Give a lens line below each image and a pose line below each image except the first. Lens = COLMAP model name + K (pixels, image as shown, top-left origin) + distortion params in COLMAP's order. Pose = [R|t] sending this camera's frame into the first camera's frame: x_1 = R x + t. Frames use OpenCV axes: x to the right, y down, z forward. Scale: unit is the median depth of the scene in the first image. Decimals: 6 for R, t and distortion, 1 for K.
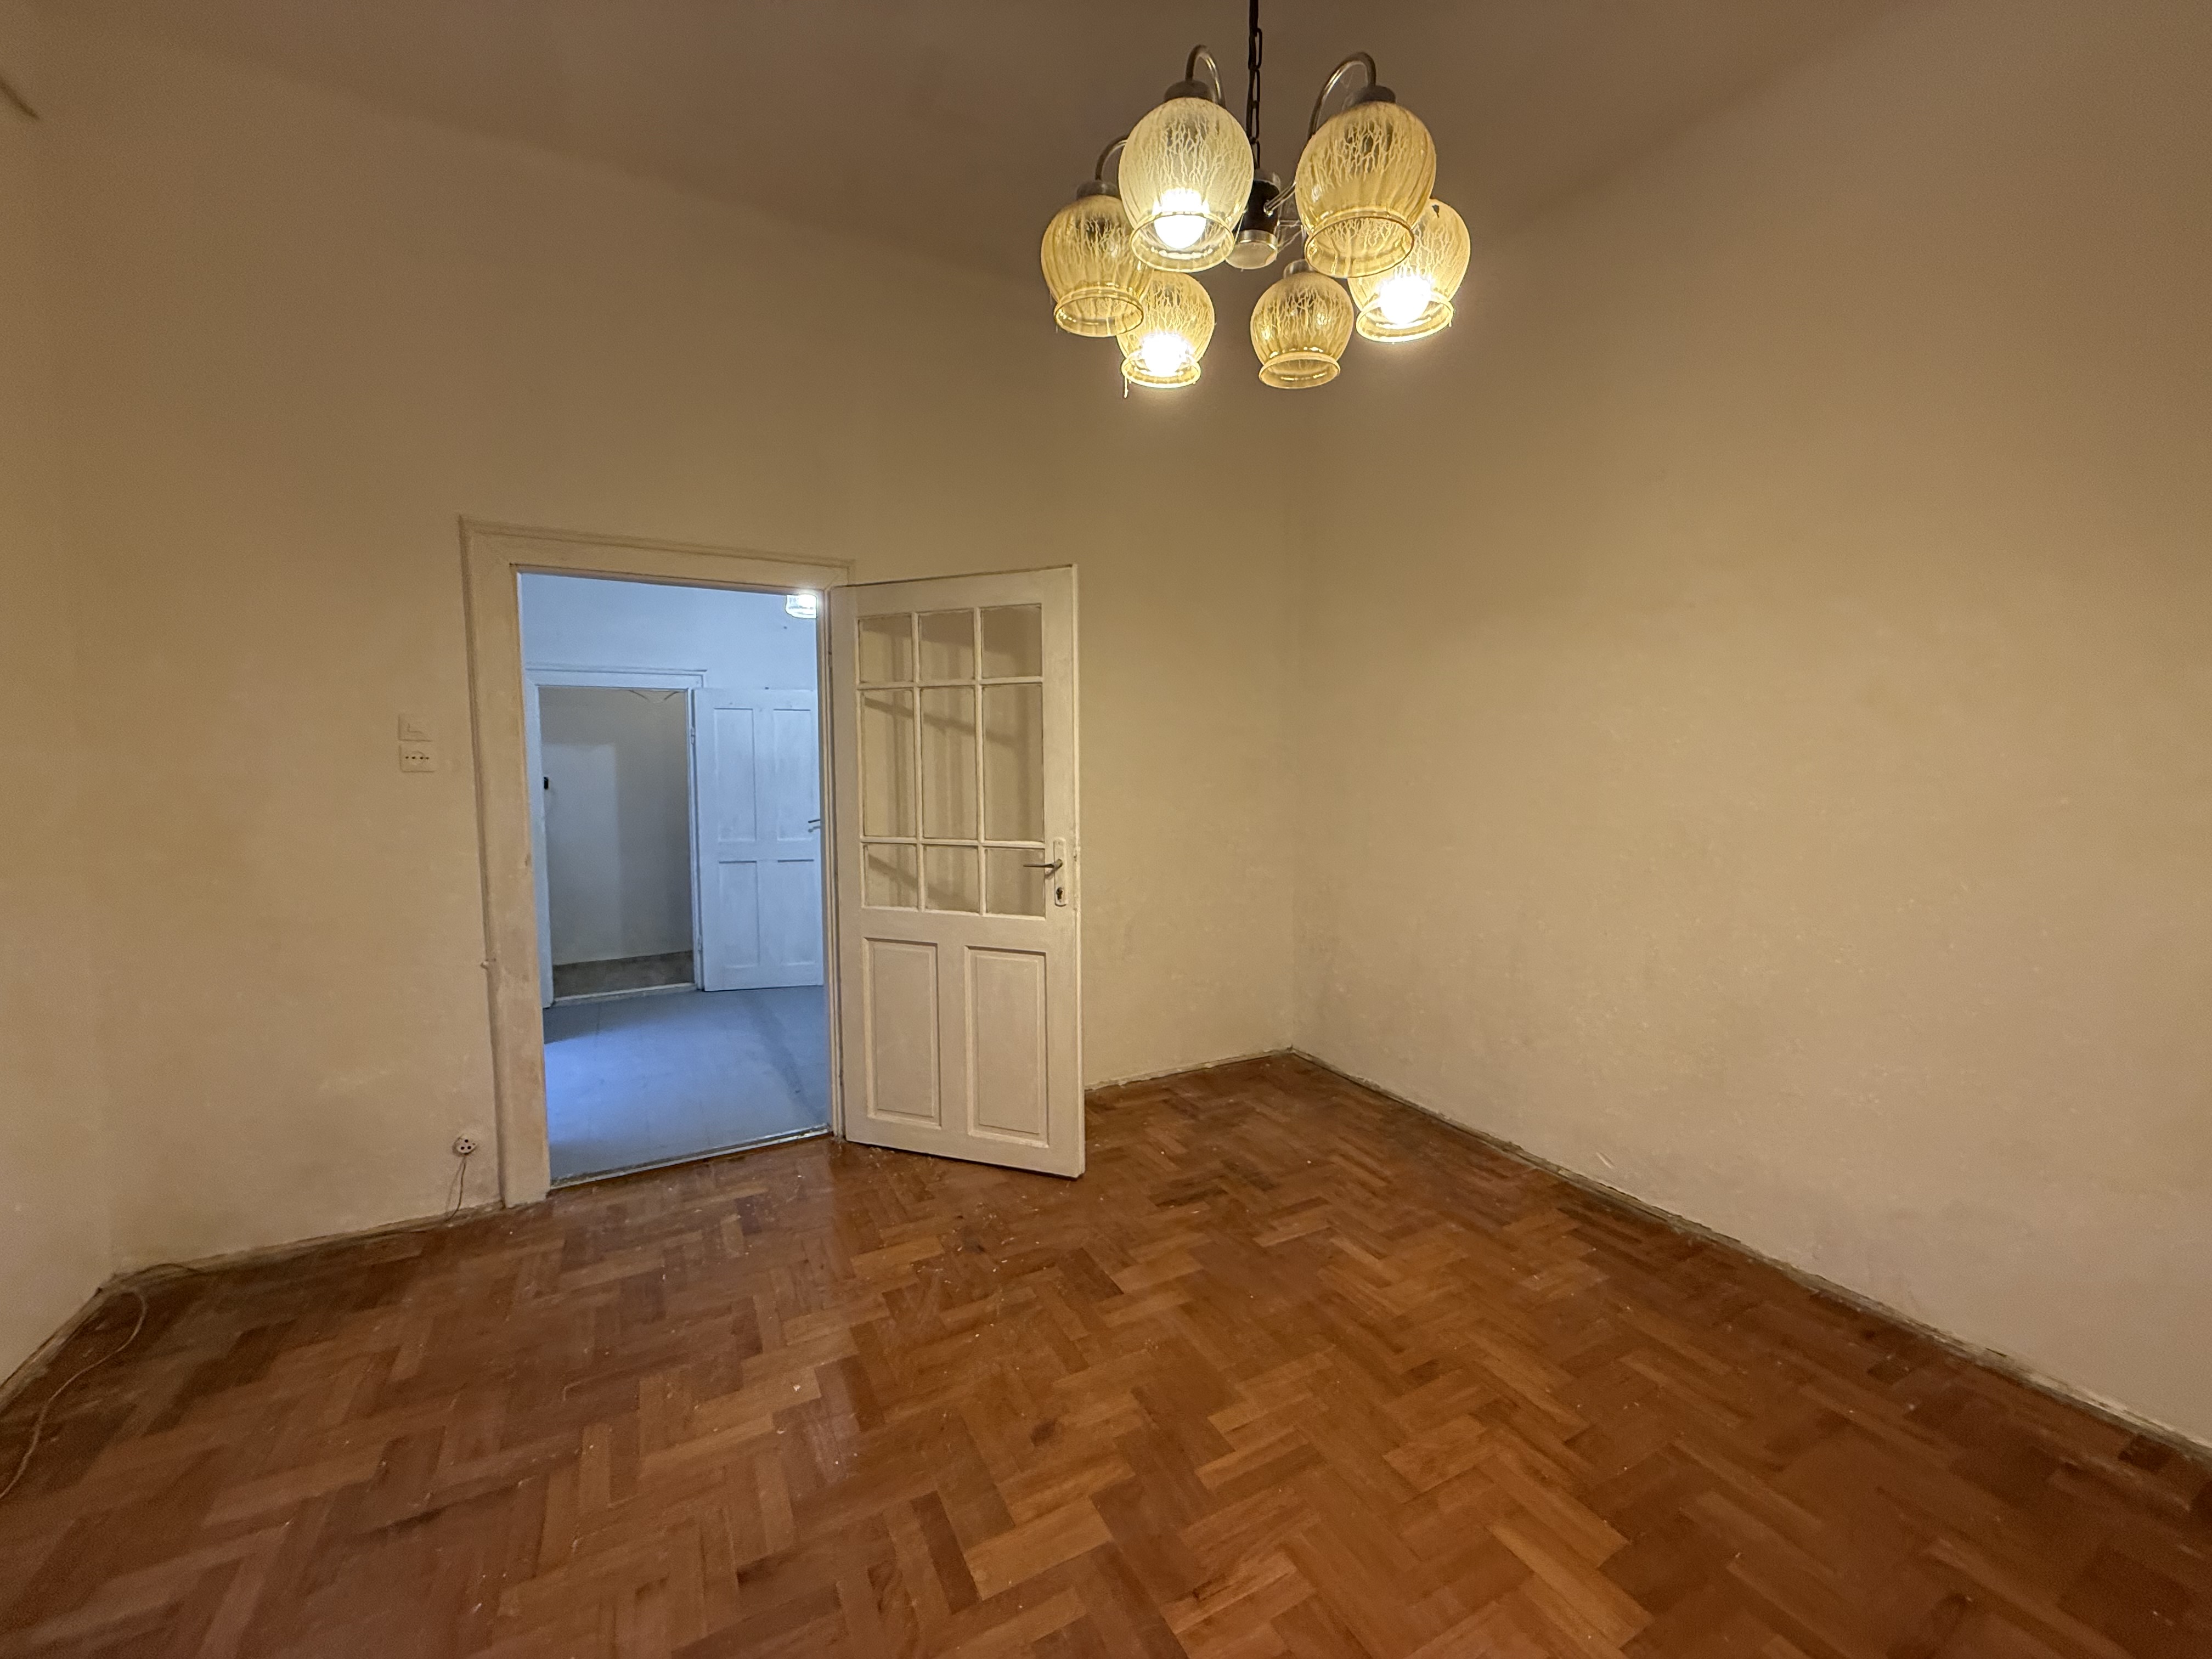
lens RADIAL K [[888.4, 0, 1106.3], [0, 888.4, 824.2], [0, 0, 1]] dist [0.001088, 0.000049]
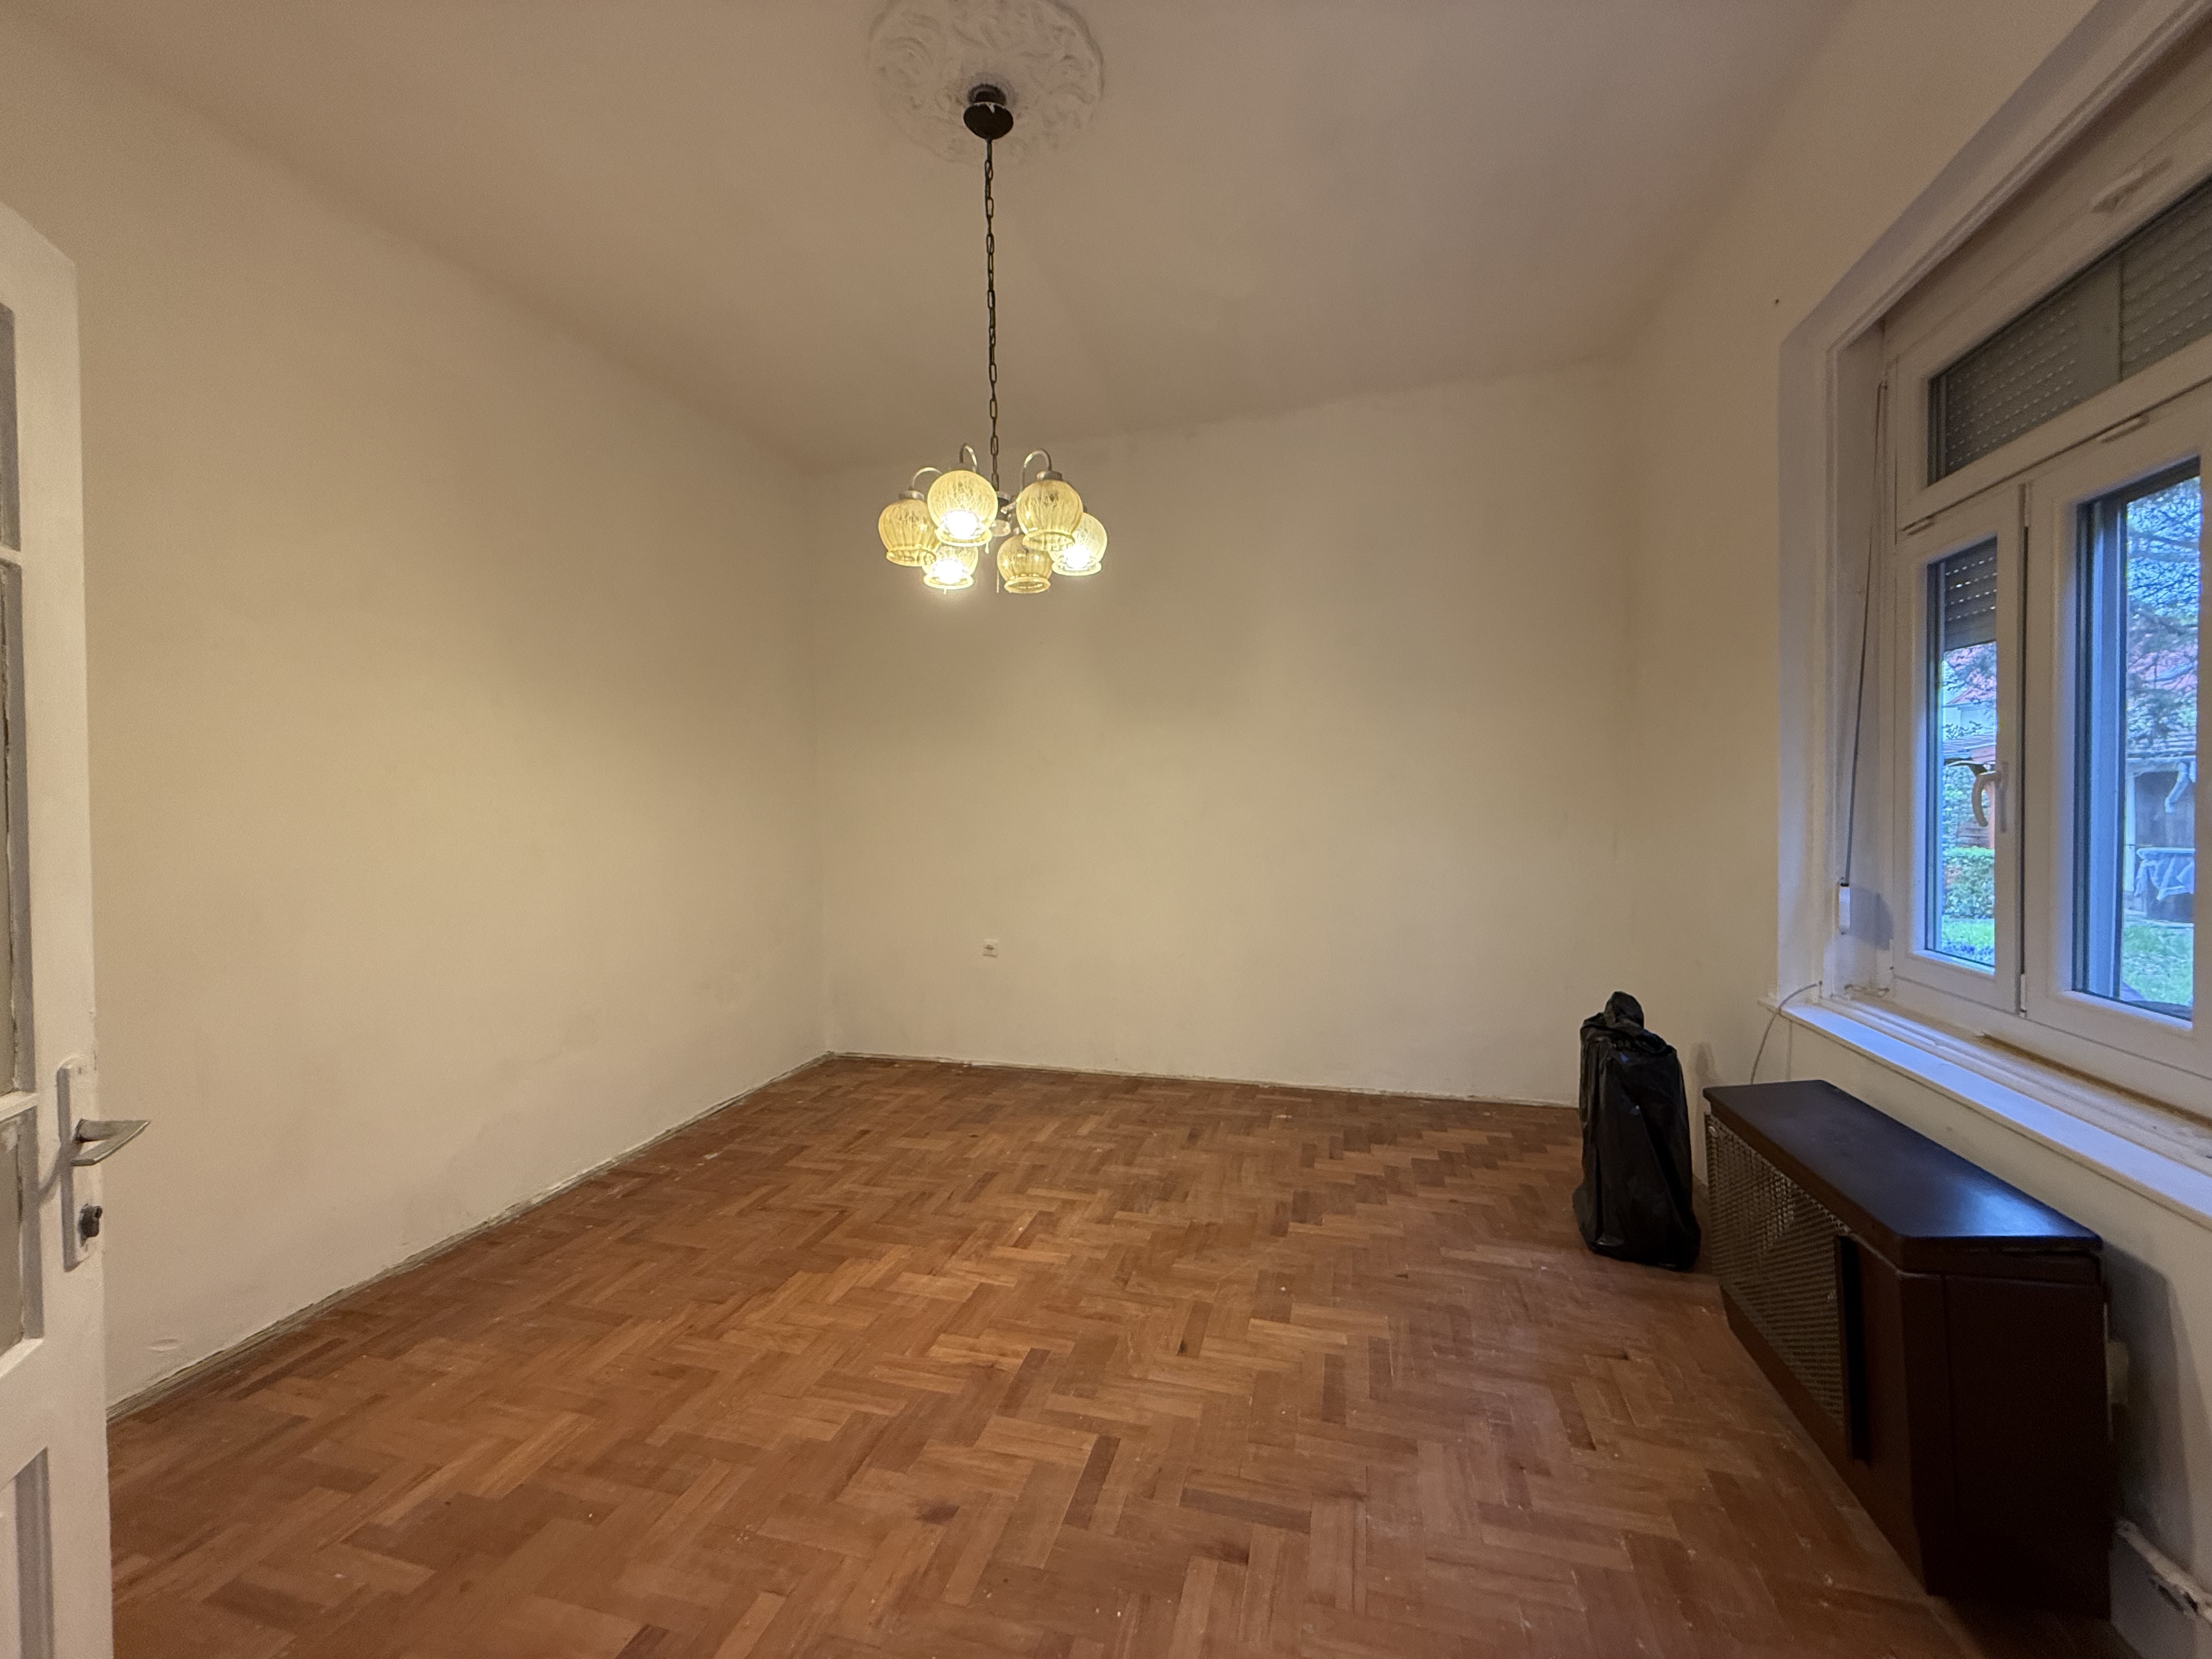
lens RADIAL K [[888.4, 0, 1107.8], [0, 888.4, 824.3], [0, 0, 1]] dist [0.001088, 0.000049]
pose [[-0.724488, -0.001341, 0.689286, -0.887463], [0.071474, 0.994461, 0.077058, -0.106003], [-0.685572, 0.105094, -0.720380, 1.549286]]
